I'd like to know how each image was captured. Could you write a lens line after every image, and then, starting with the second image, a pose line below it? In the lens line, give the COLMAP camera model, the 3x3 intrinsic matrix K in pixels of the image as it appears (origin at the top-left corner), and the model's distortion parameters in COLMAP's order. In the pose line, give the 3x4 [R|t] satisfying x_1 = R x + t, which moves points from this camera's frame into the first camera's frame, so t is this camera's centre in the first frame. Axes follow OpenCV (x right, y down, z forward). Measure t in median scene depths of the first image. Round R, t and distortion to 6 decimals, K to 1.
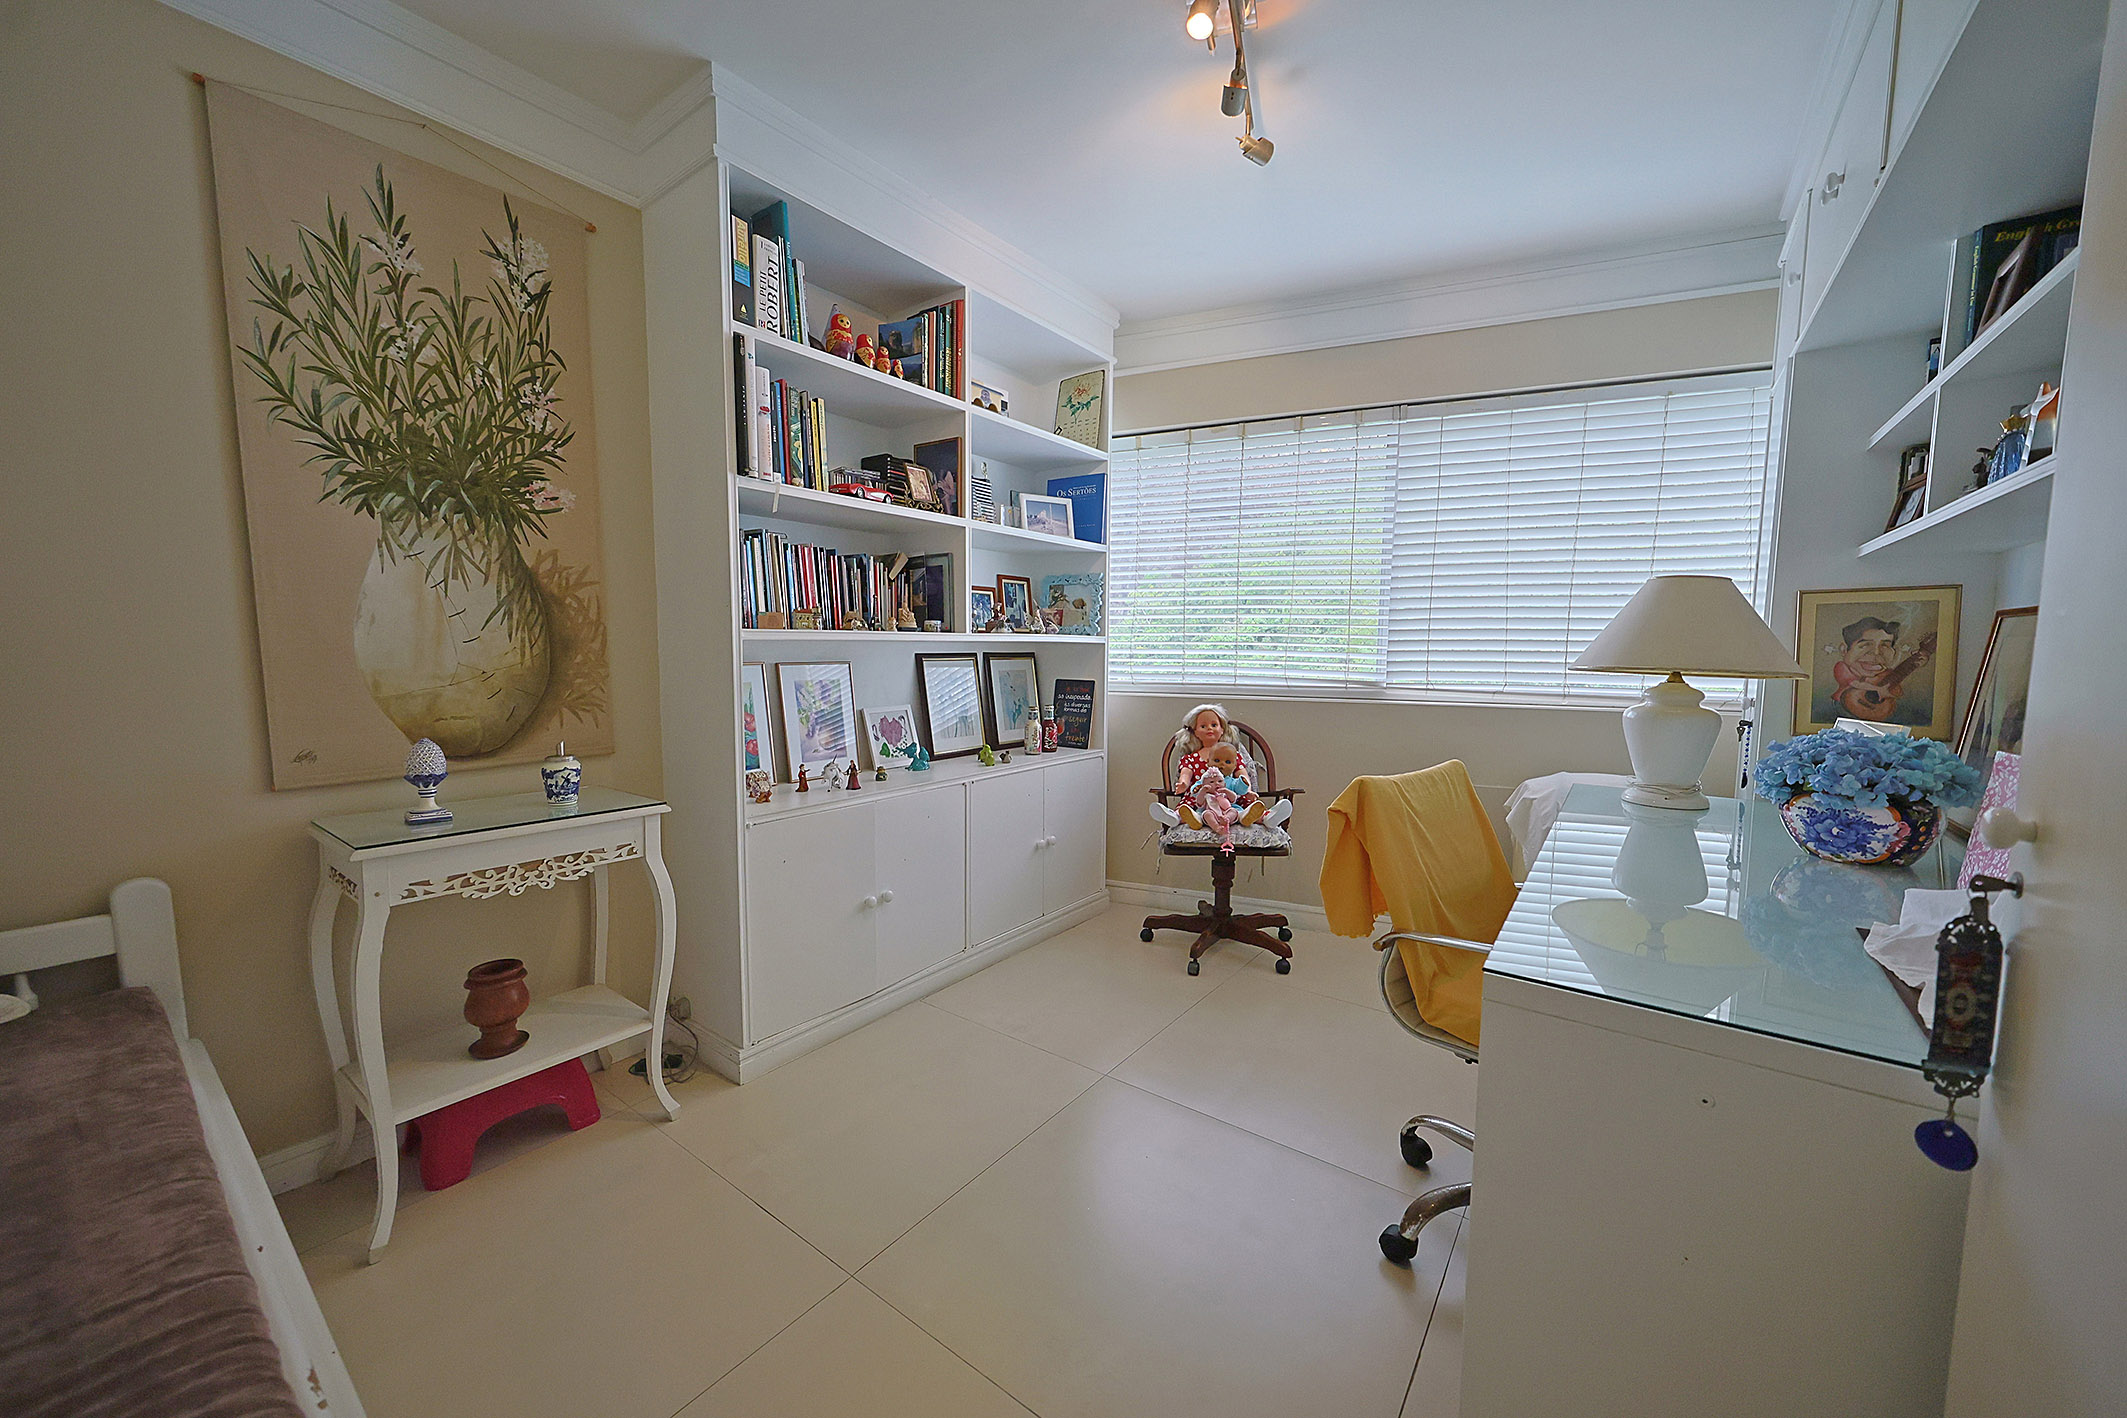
lens RADIAL K [[831.5, 0, 1063.5], [0, 831.5, 709.0], [0, 0, 1]] dist [-0.001156, -0.000161]
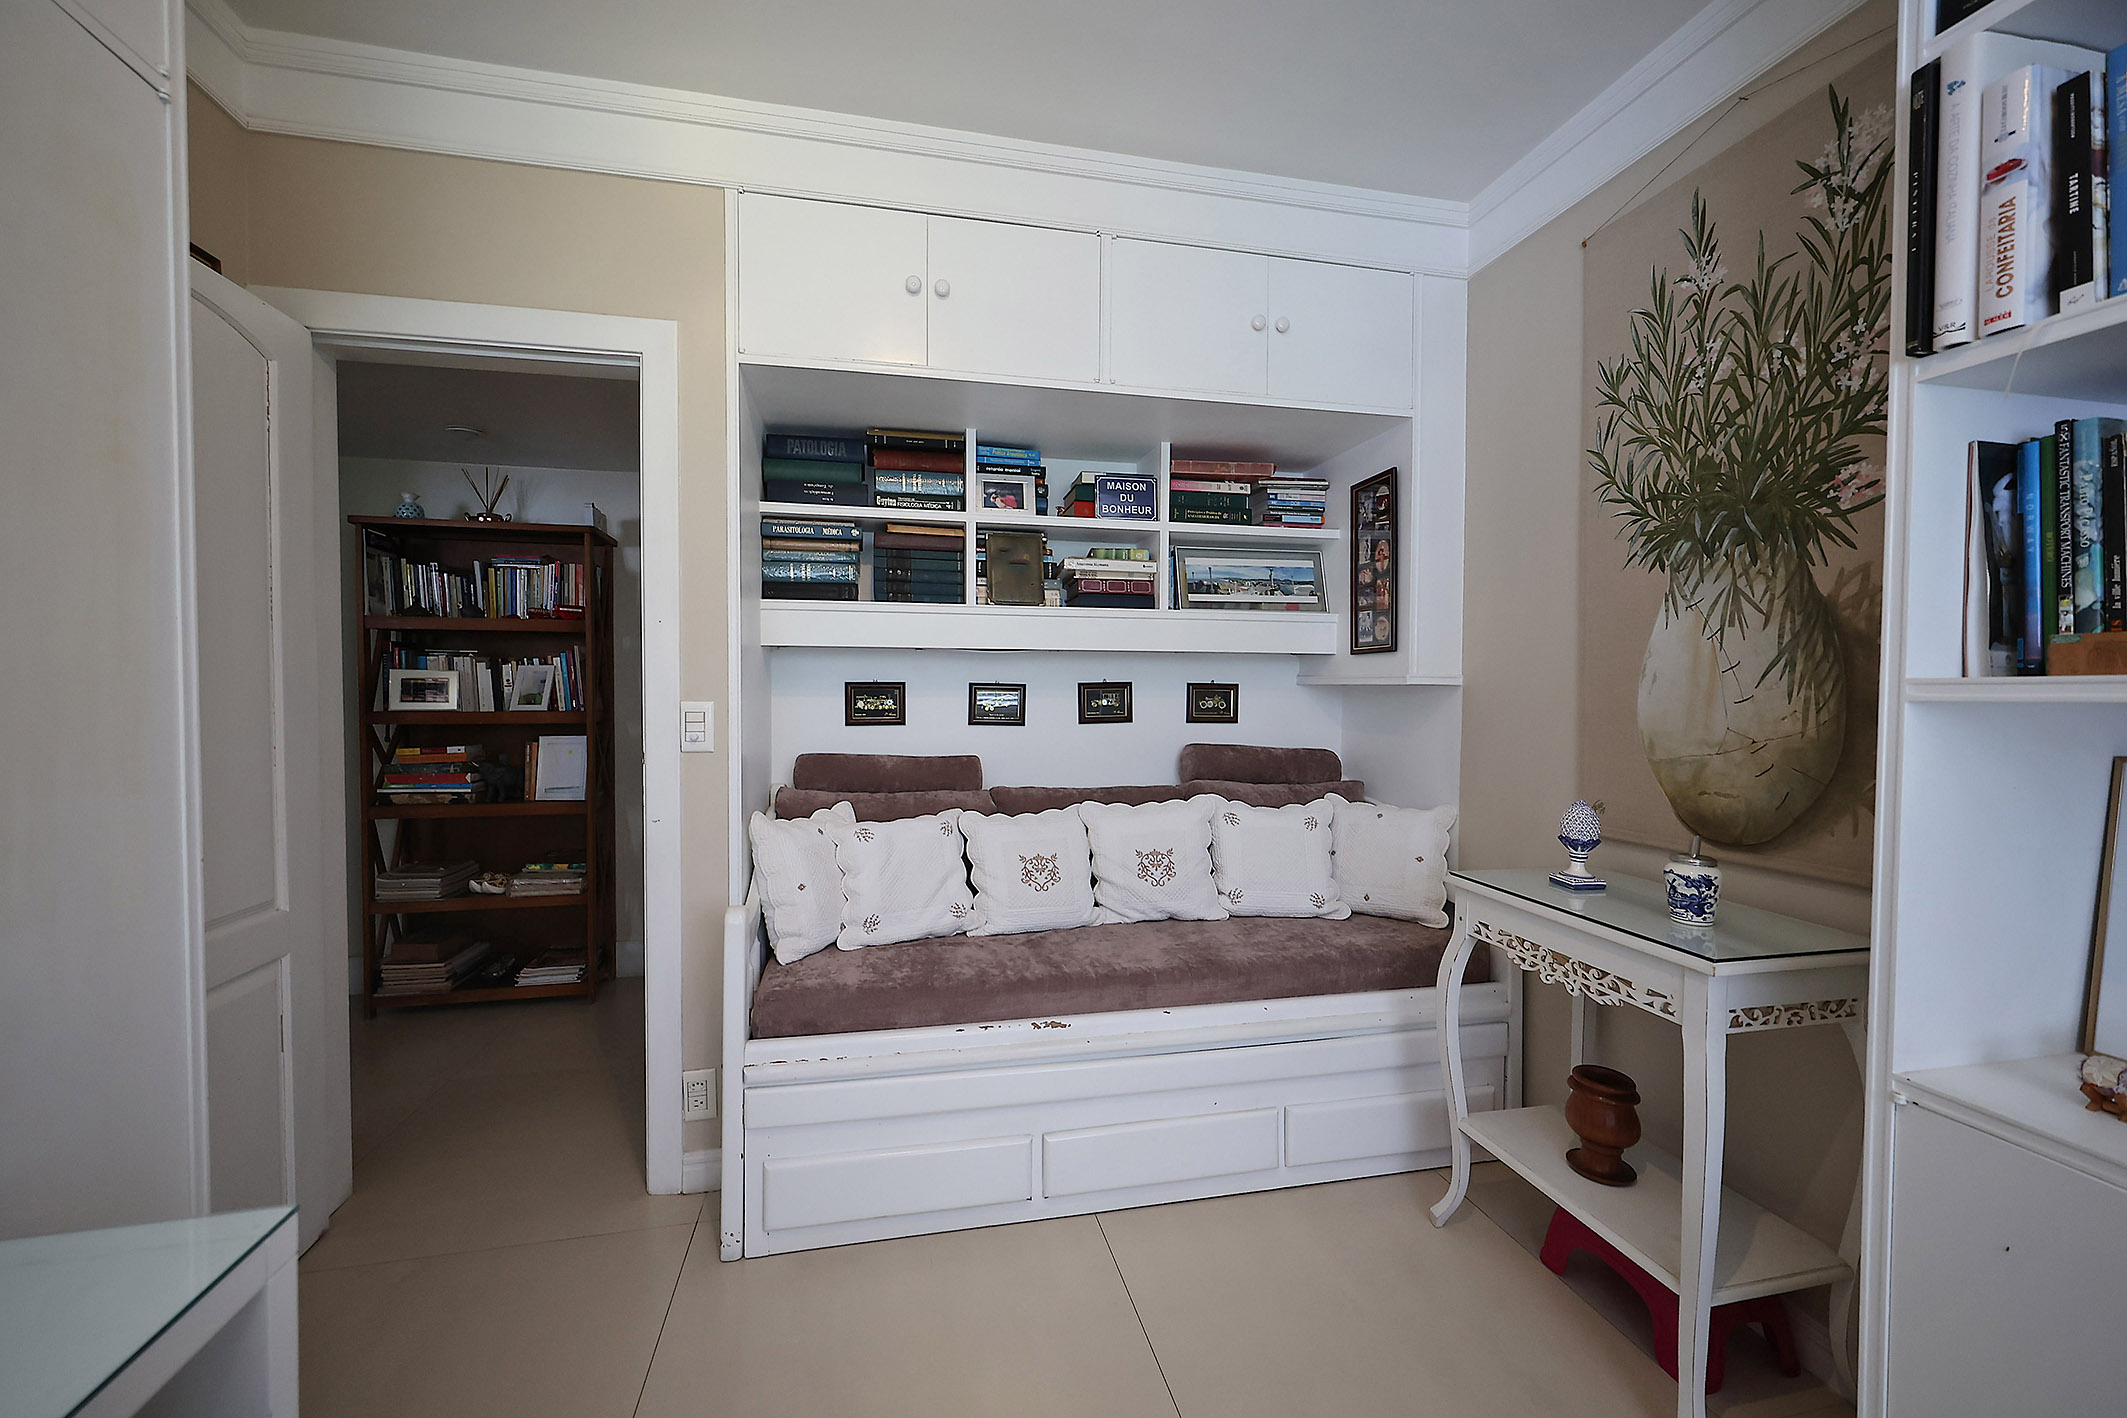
lens RADIAL K [[831.5, 0, 1063.5], [0, 831.5, 709.0], [0, 0, 1]] dist [-0.001156, -0.000161]
pose [[-0.667042, 0.005220, -0.745002, 0.322949], [-0.070327, 0.995069, 0.069939, -0.087305], [0.741693, 0.099046, -0.663386, 1.079995]]
